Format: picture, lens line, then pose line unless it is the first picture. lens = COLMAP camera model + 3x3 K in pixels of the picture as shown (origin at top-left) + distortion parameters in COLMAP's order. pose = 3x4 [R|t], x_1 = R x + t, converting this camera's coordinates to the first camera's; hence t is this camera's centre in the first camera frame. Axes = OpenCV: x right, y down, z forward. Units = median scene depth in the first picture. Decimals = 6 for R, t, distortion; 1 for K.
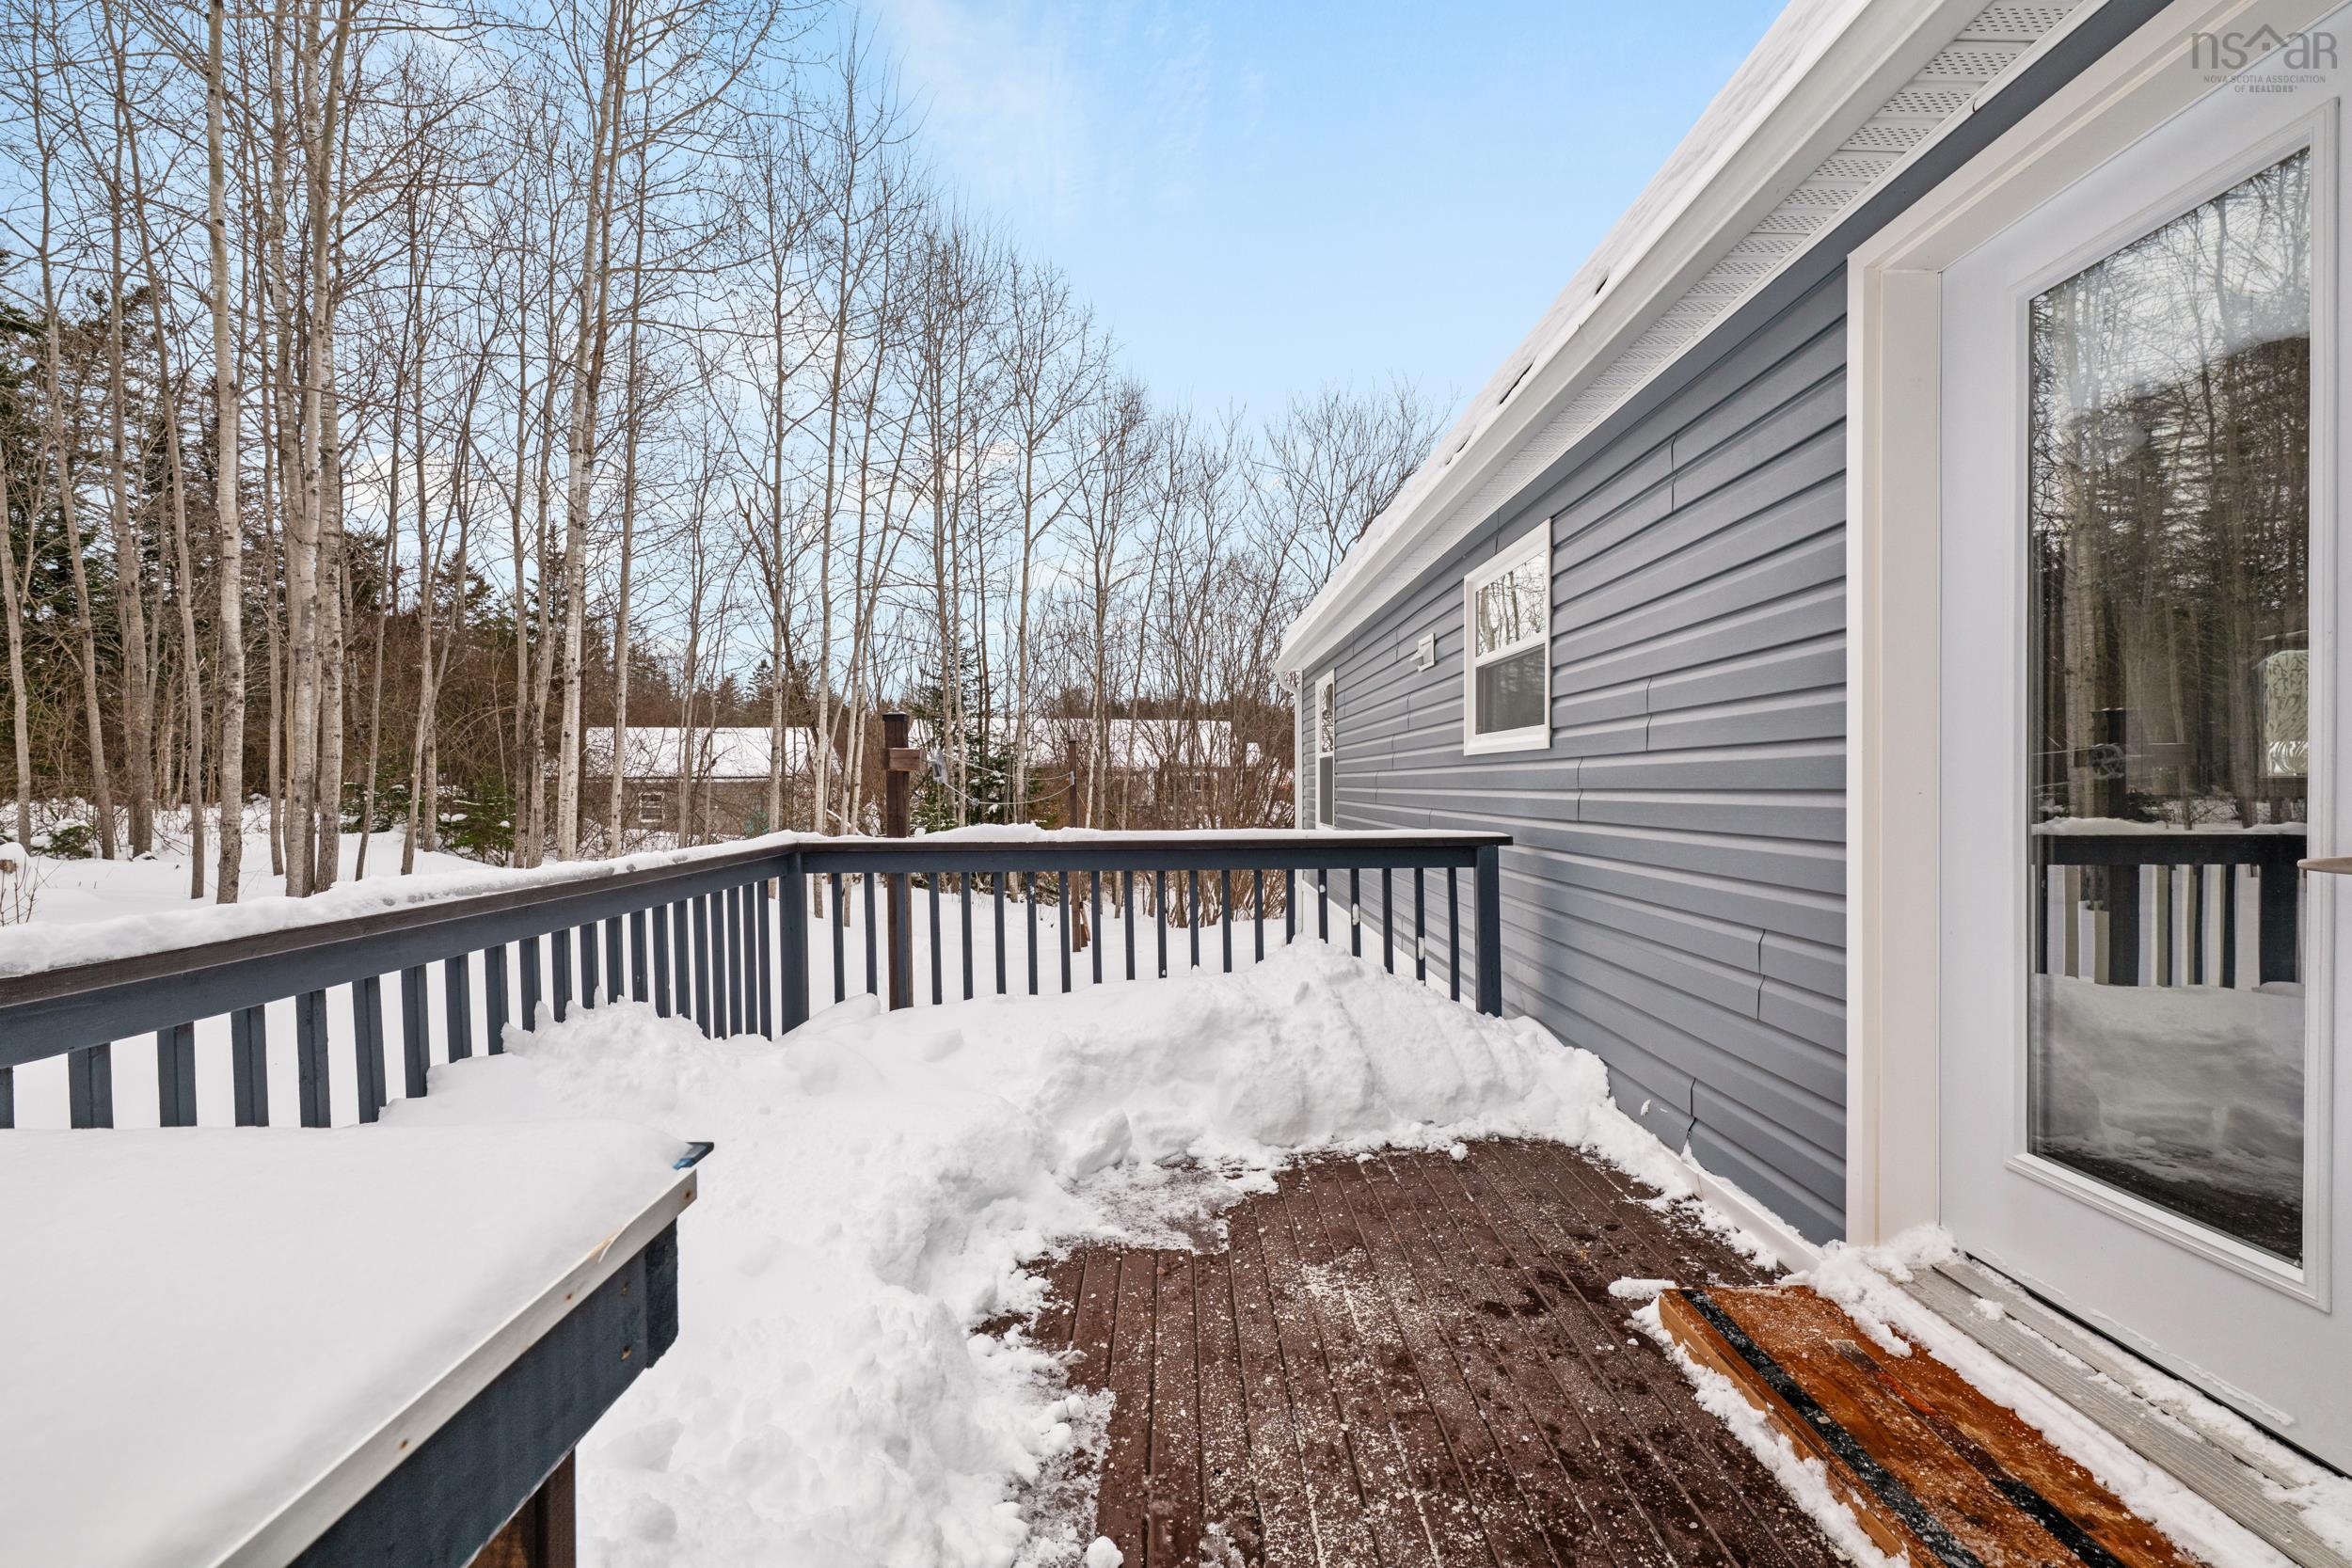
lens RADIAL K [[1039.4, 0, 1183.4], [0, 1039.4, 788.7], [0, 0, 1]] dist [0.000308, -0.000507]
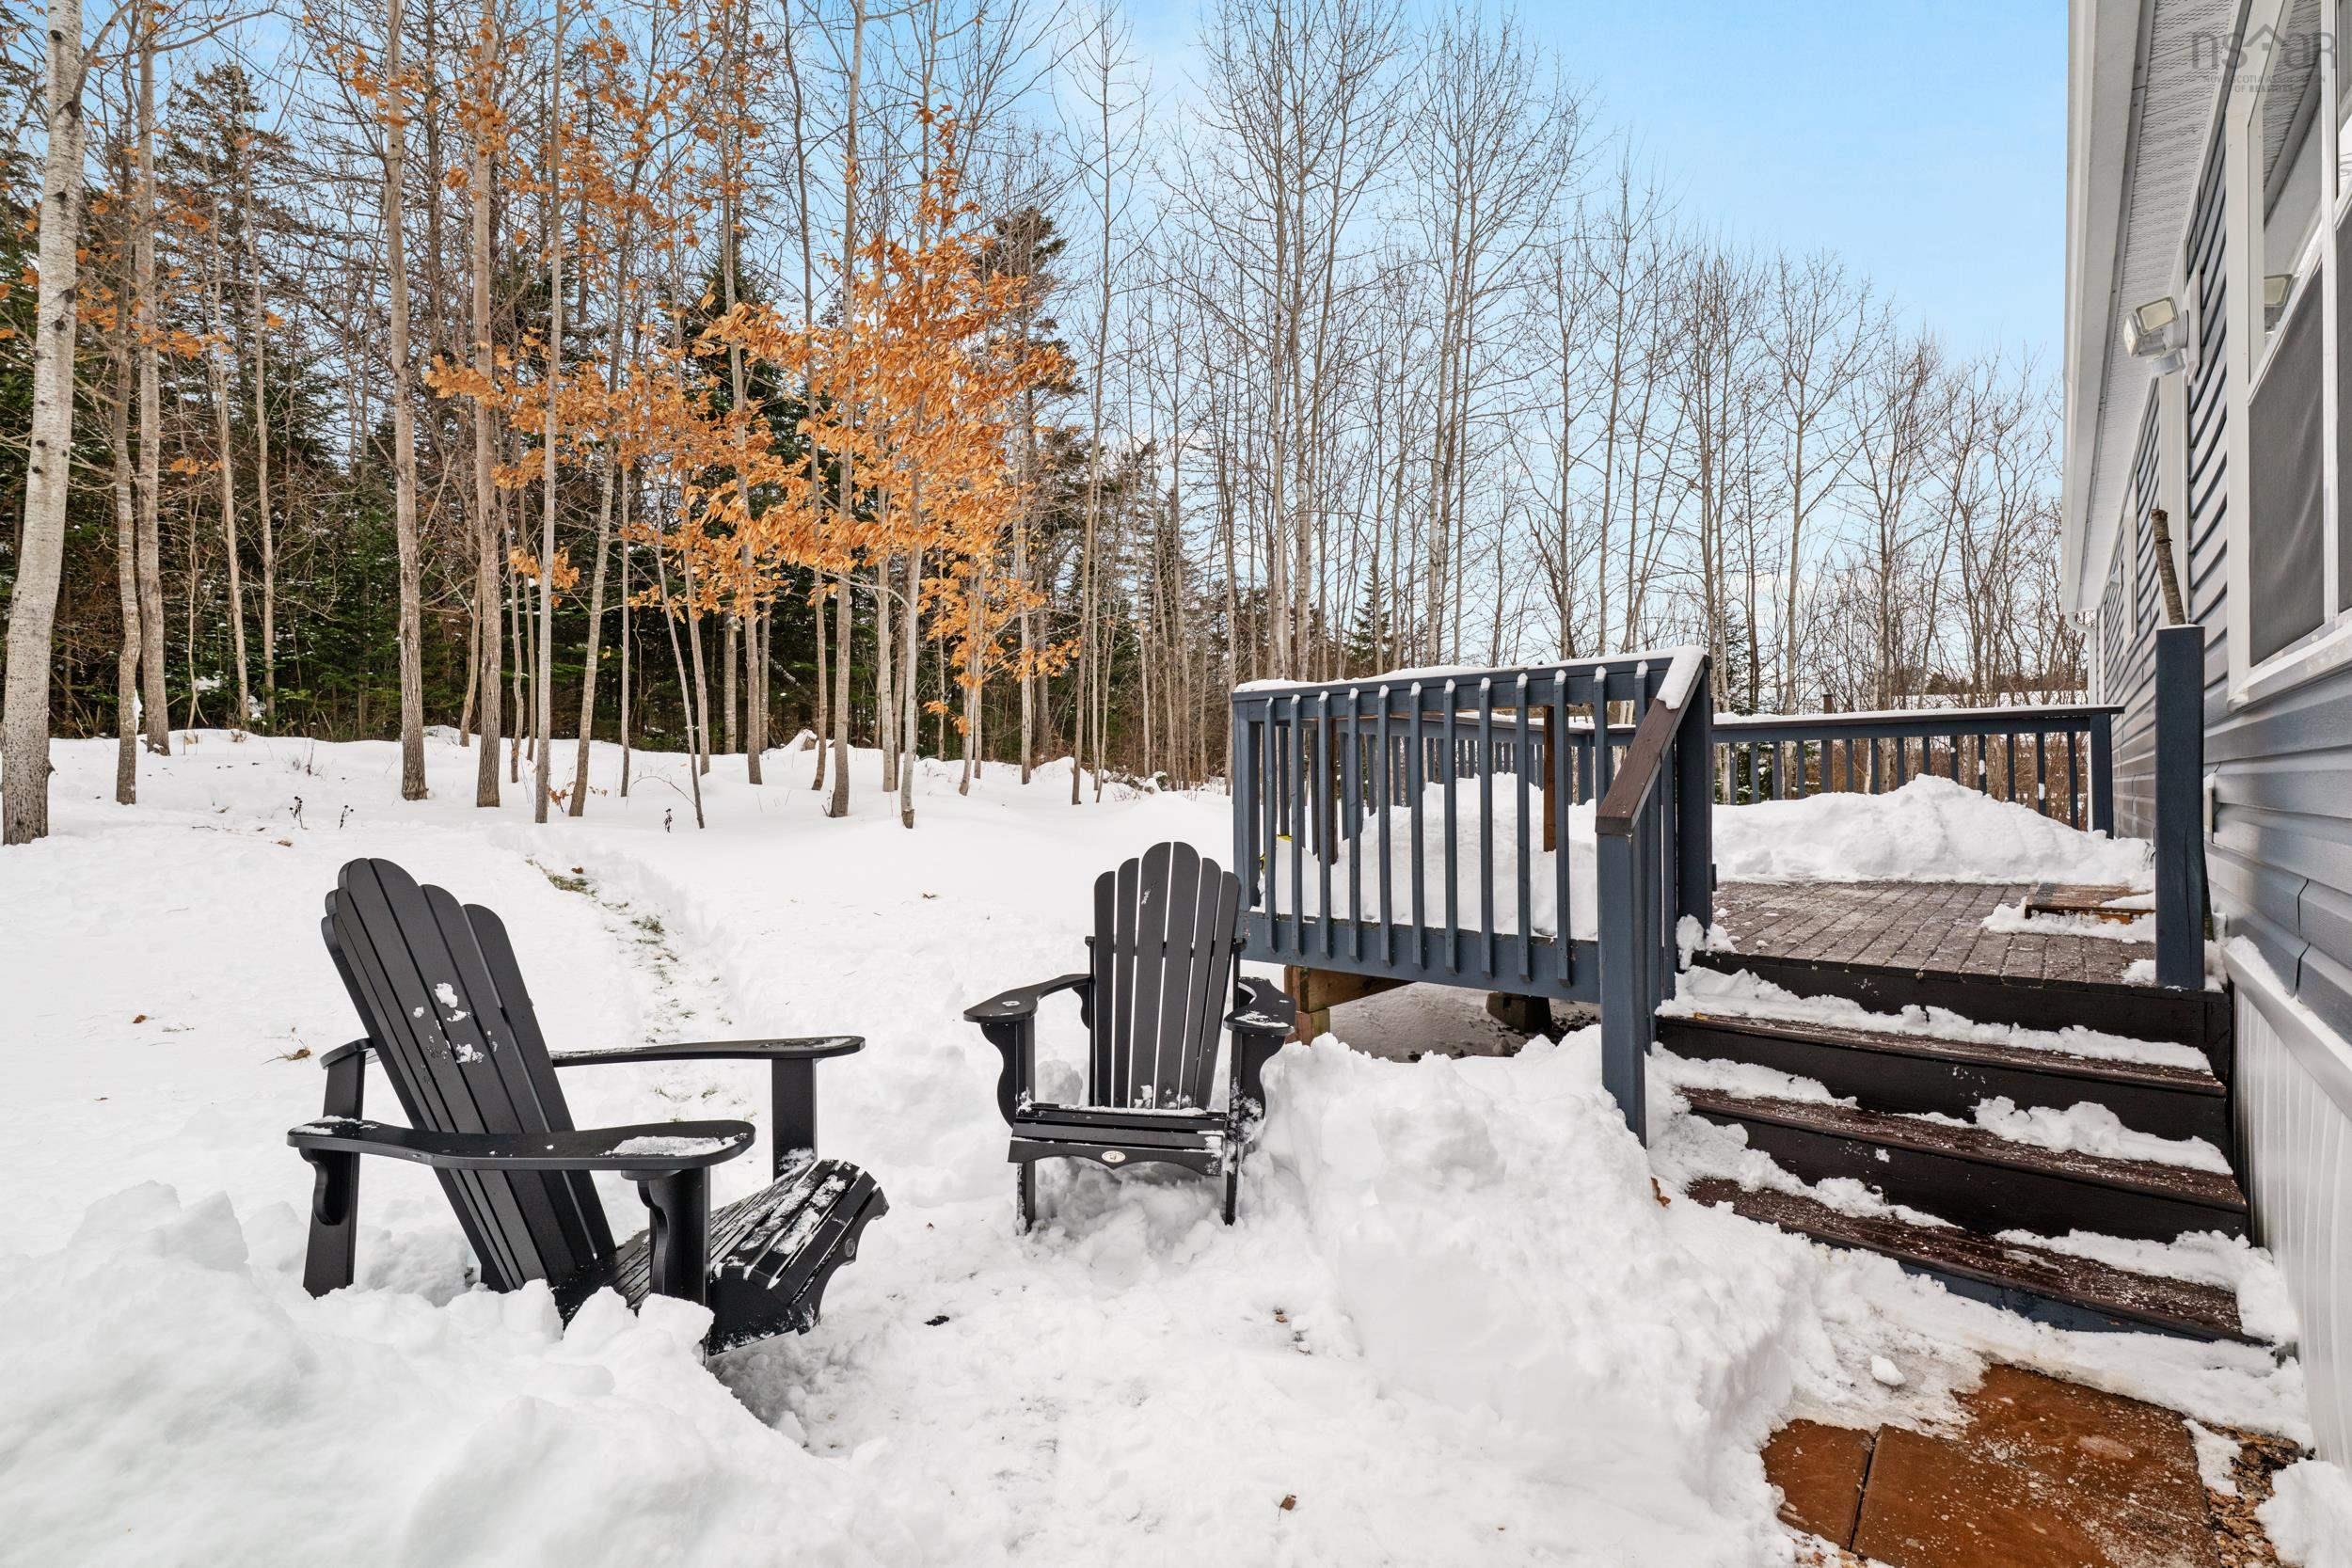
lens RADIAL K [[1039.4, 0, 1174.8], [0, 1039.4, 786.5], [0, 0, 1]] dist [0.000308, -0.000507]
pose [[0.752020, 0.003354, -0.659132, 0.085050], [-0.005938, 0.999981, -0.001686, 0.049070], [0.659114, 0.005182, 0.752025, -0.251929]]
